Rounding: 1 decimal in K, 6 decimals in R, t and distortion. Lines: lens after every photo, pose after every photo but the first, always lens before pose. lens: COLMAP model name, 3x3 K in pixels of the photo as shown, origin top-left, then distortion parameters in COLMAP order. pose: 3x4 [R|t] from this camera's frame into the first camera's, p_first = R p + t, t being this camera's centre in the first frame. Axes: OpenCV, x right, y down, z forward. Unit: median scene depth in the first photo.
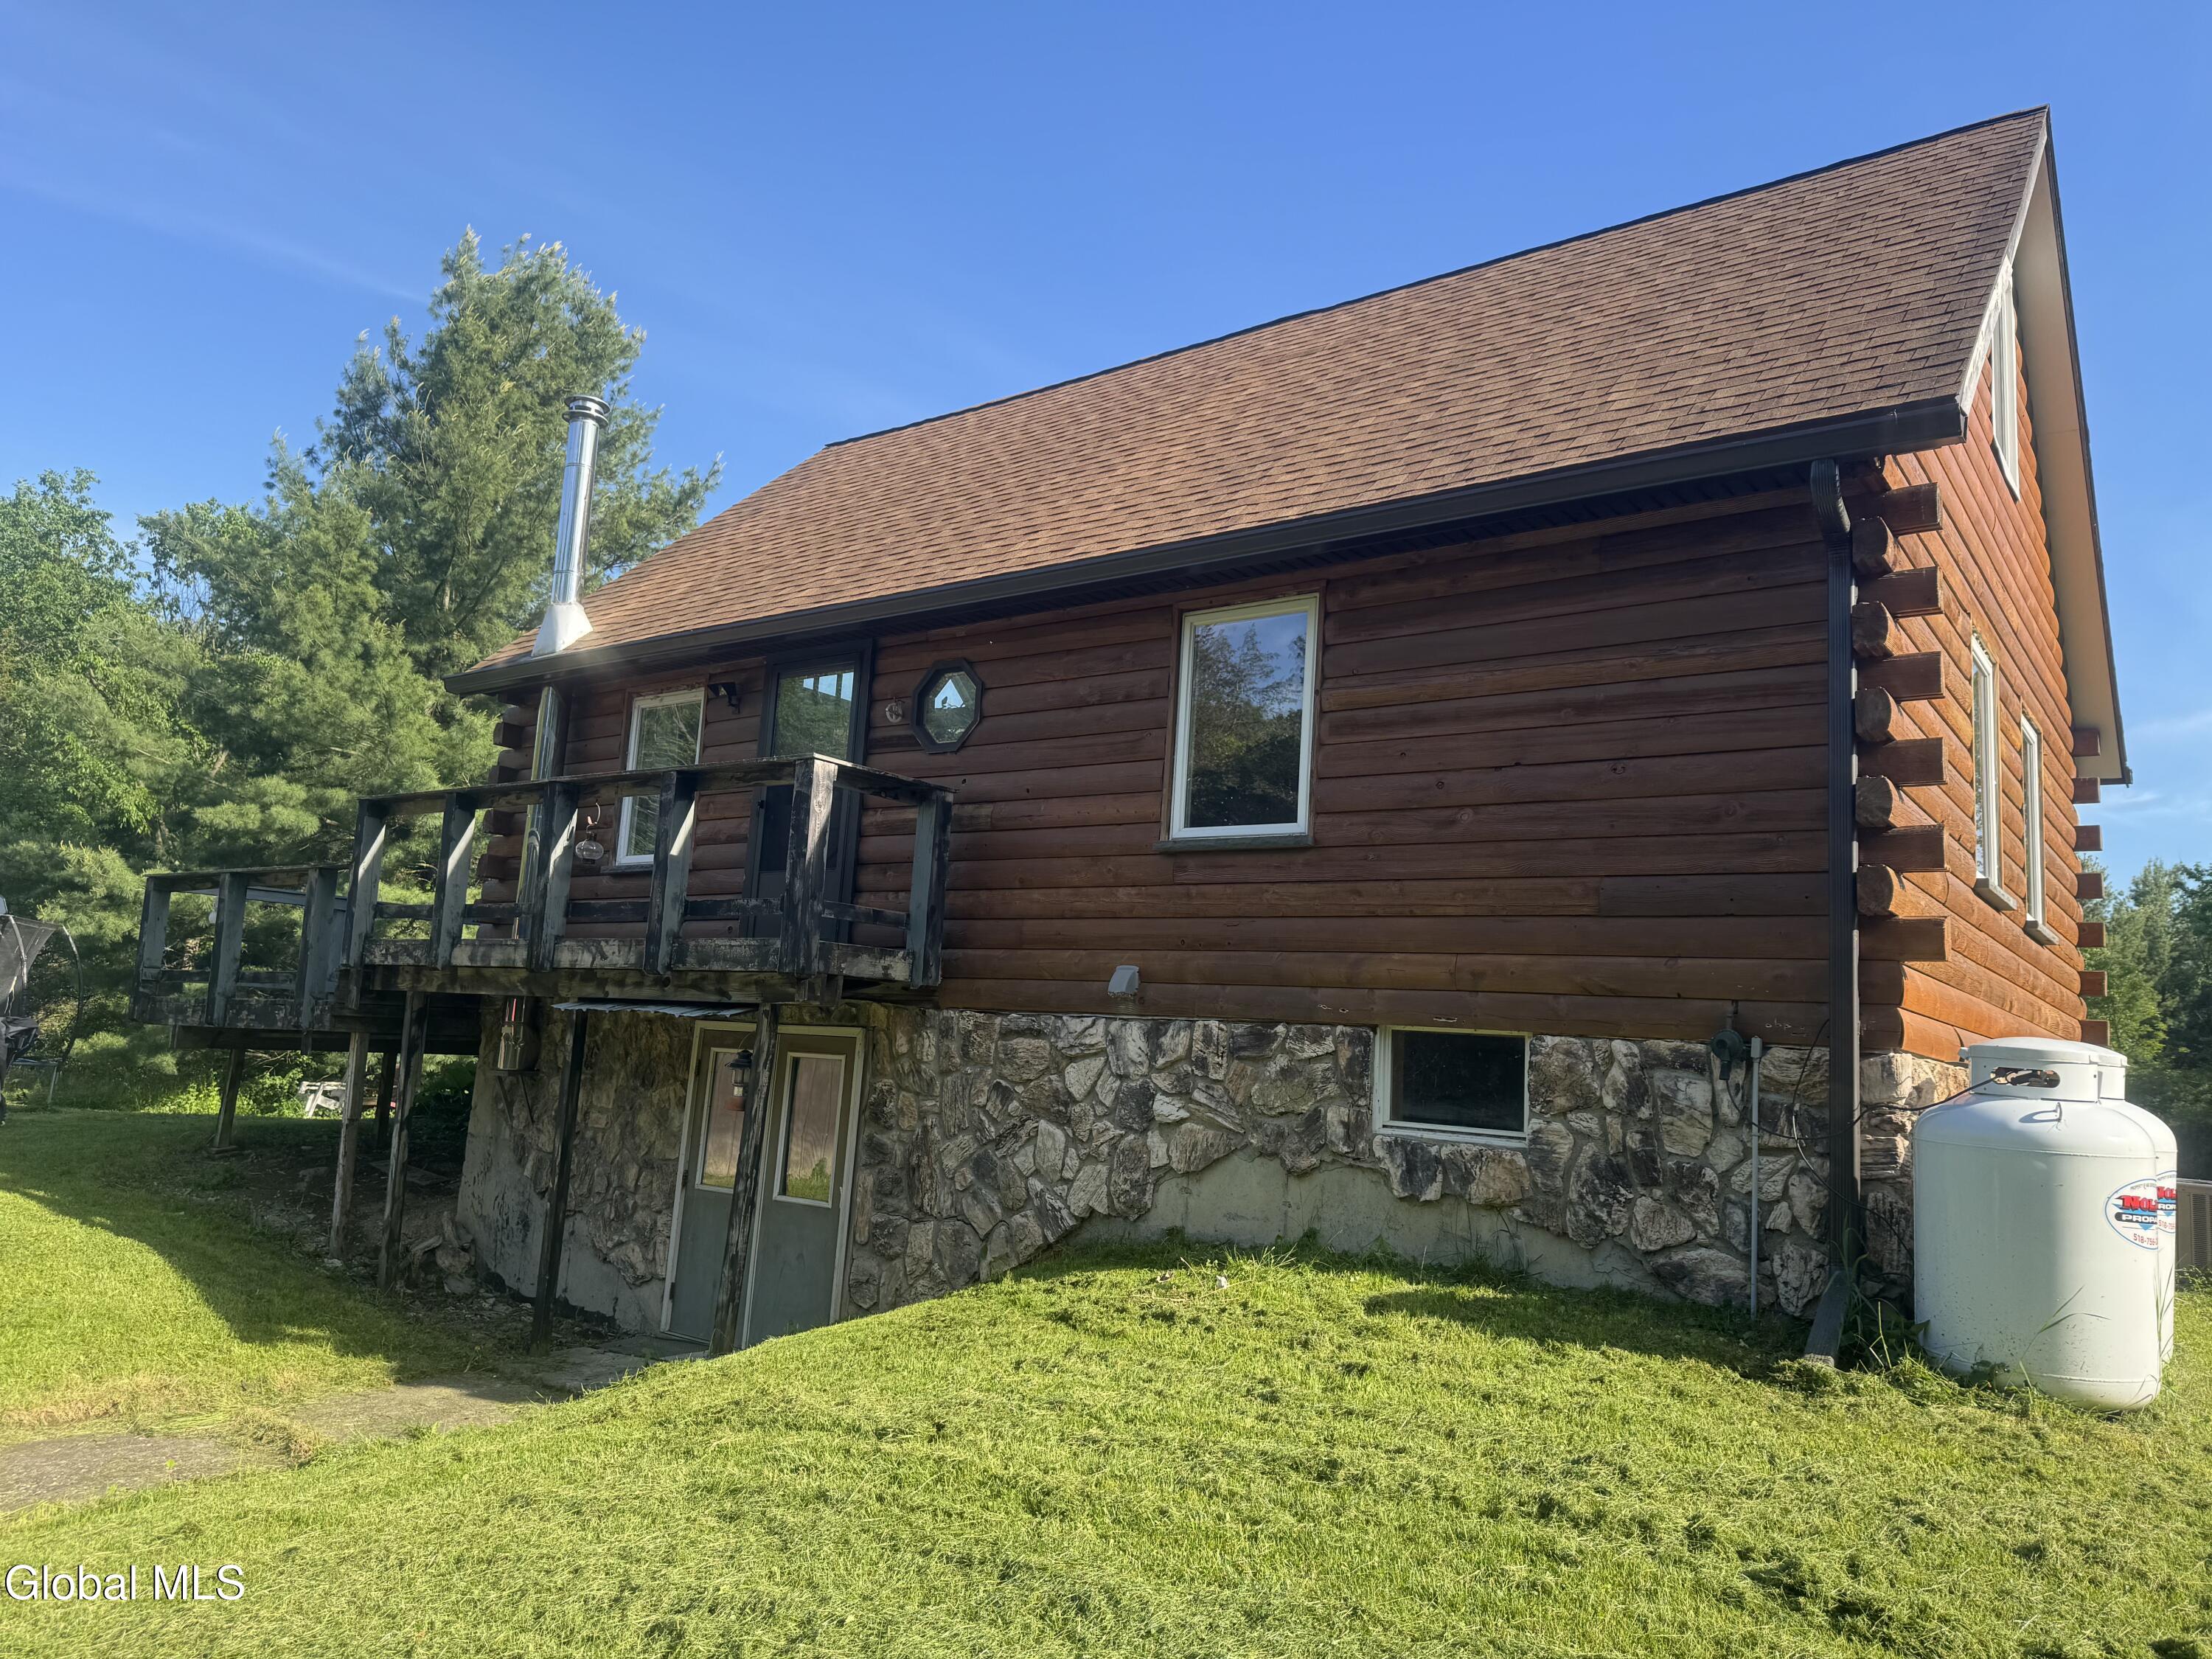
lens RADIAL K [[1469.7, 0, 1106.0], [0, 1469.7, 829.5], [0, 0, 1]] dist [0.177601, -0.295548]
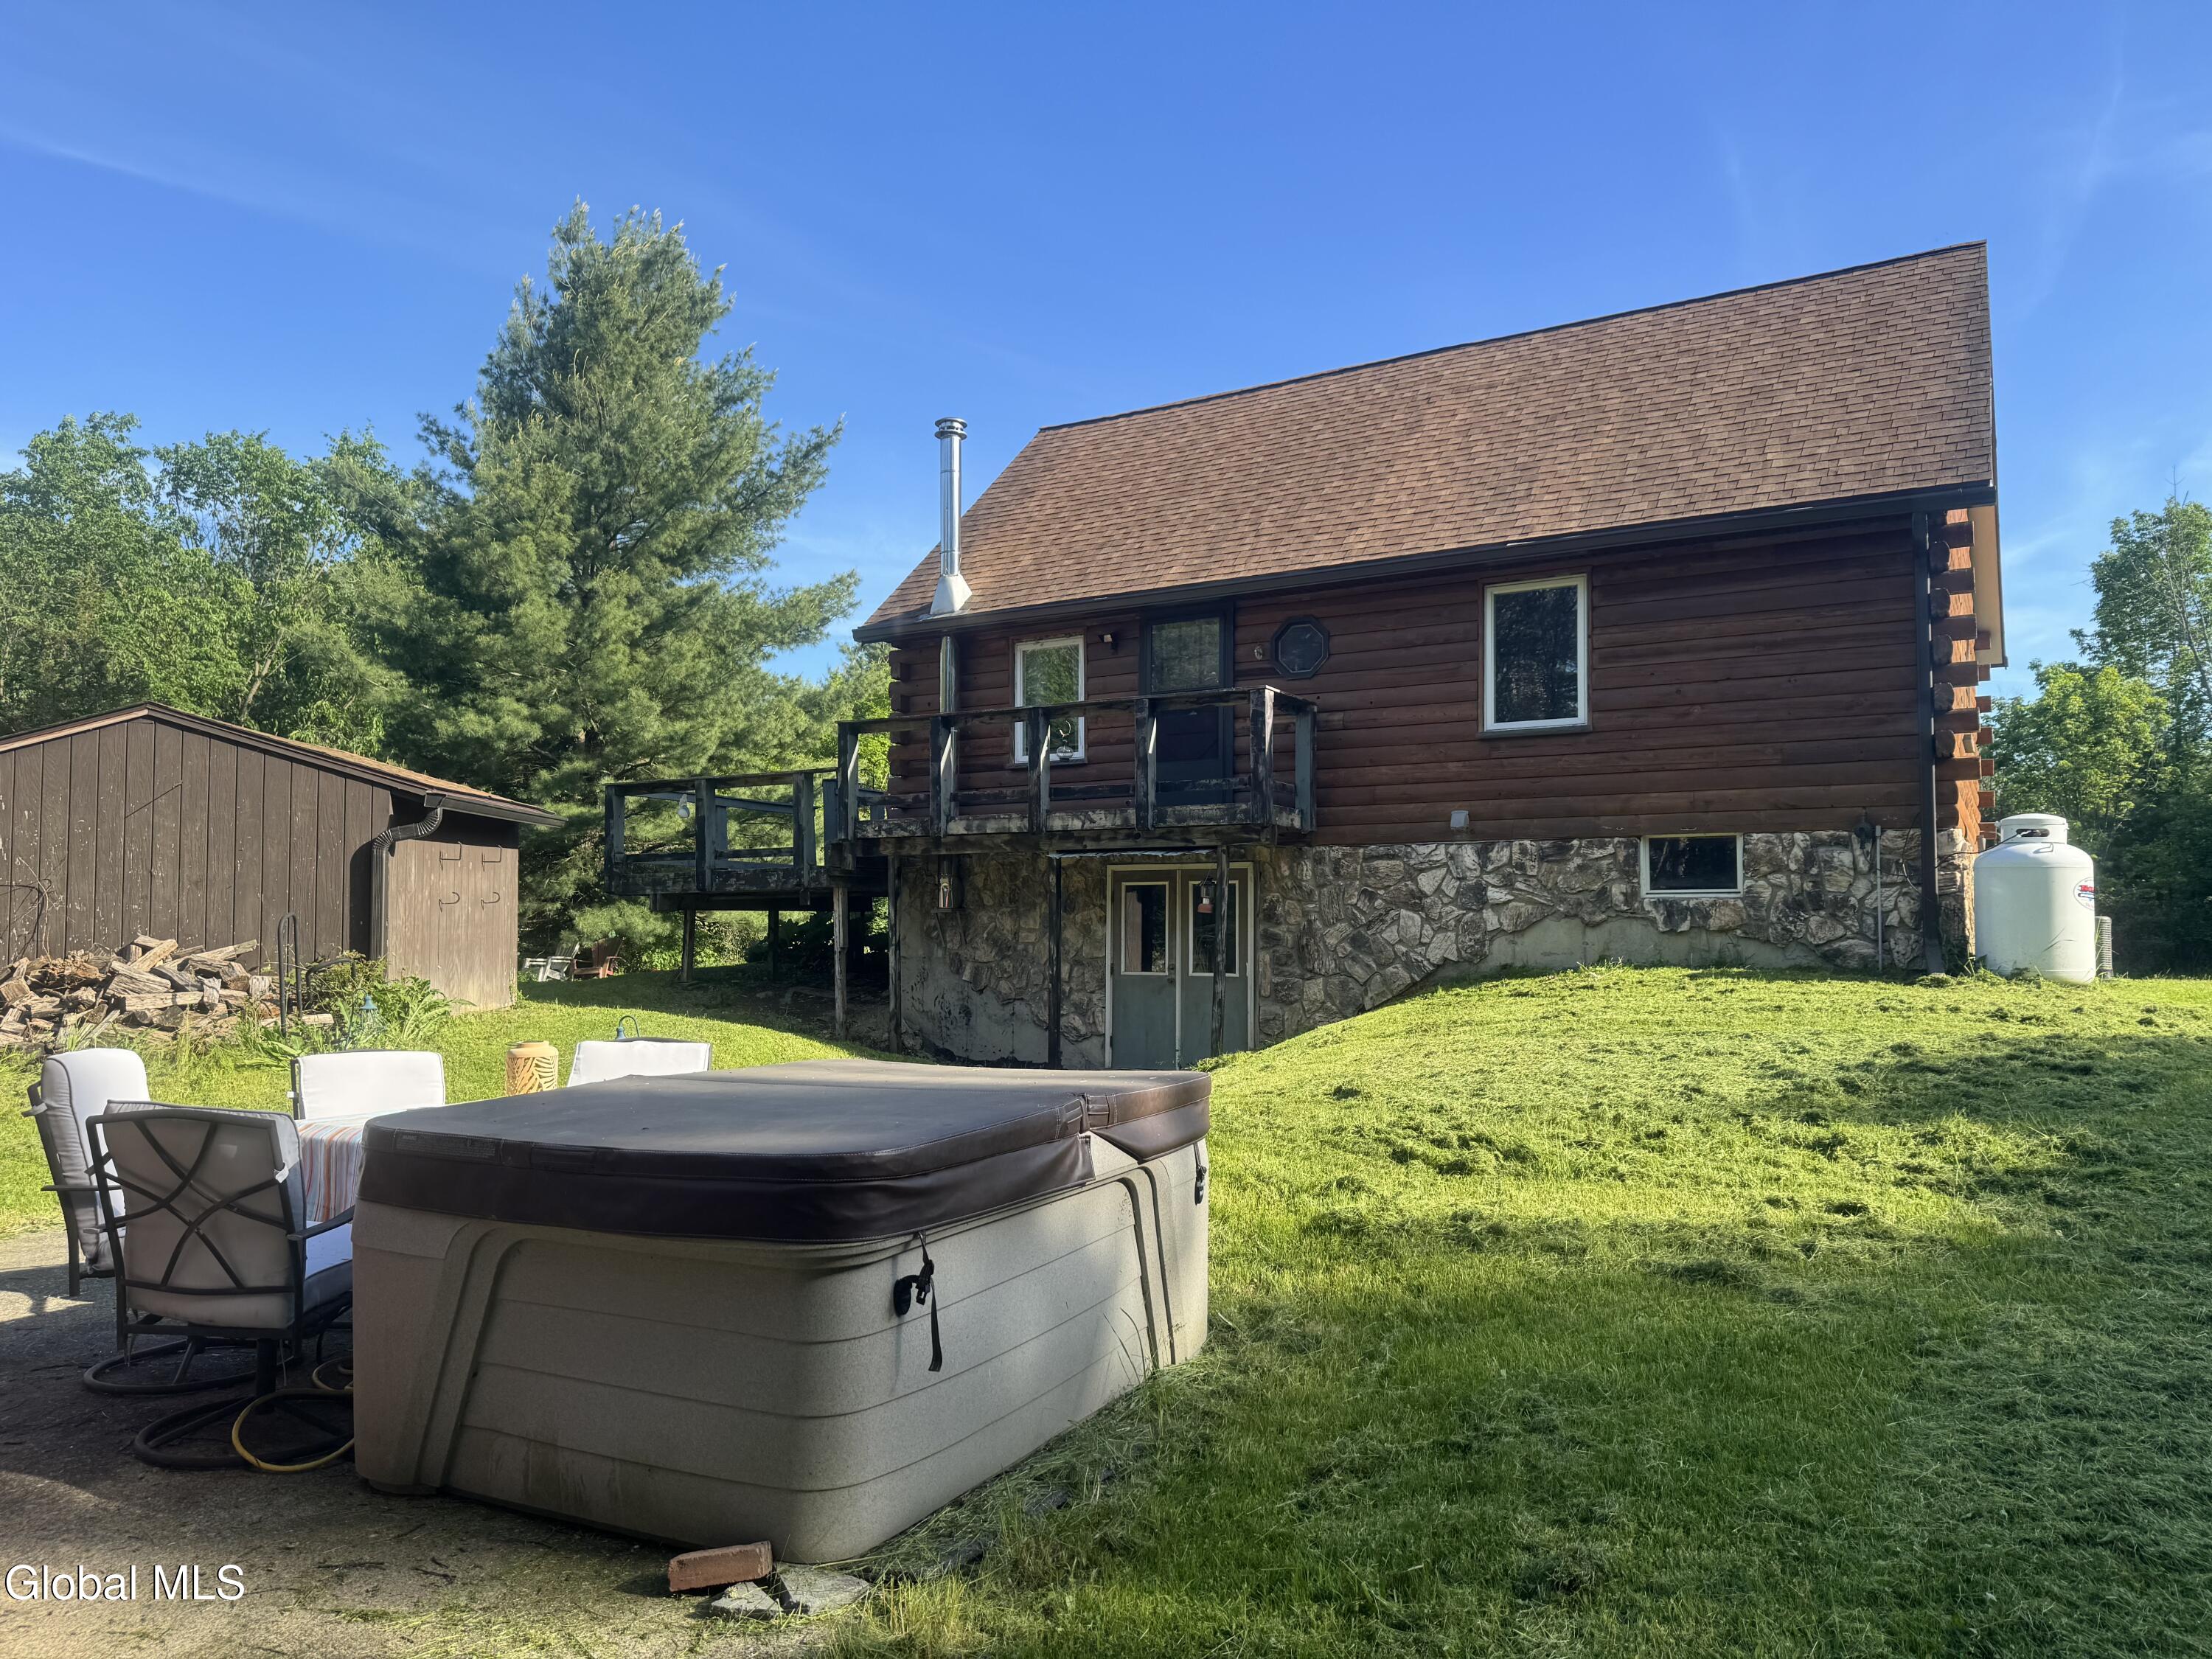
lens RADIAL K [[1469.7, 0, 1106.0], [0, 1469.7, 829.5], [0, 0, 1]] dist [0.177601, -0.295548]
pose [[0.992643, -0.045445, 0.112226, -0.558535], [0.036490, 0.996079, 0.080598, -0.031889], [-0.115448, -0.075910, 0.990409, -0.565531]]
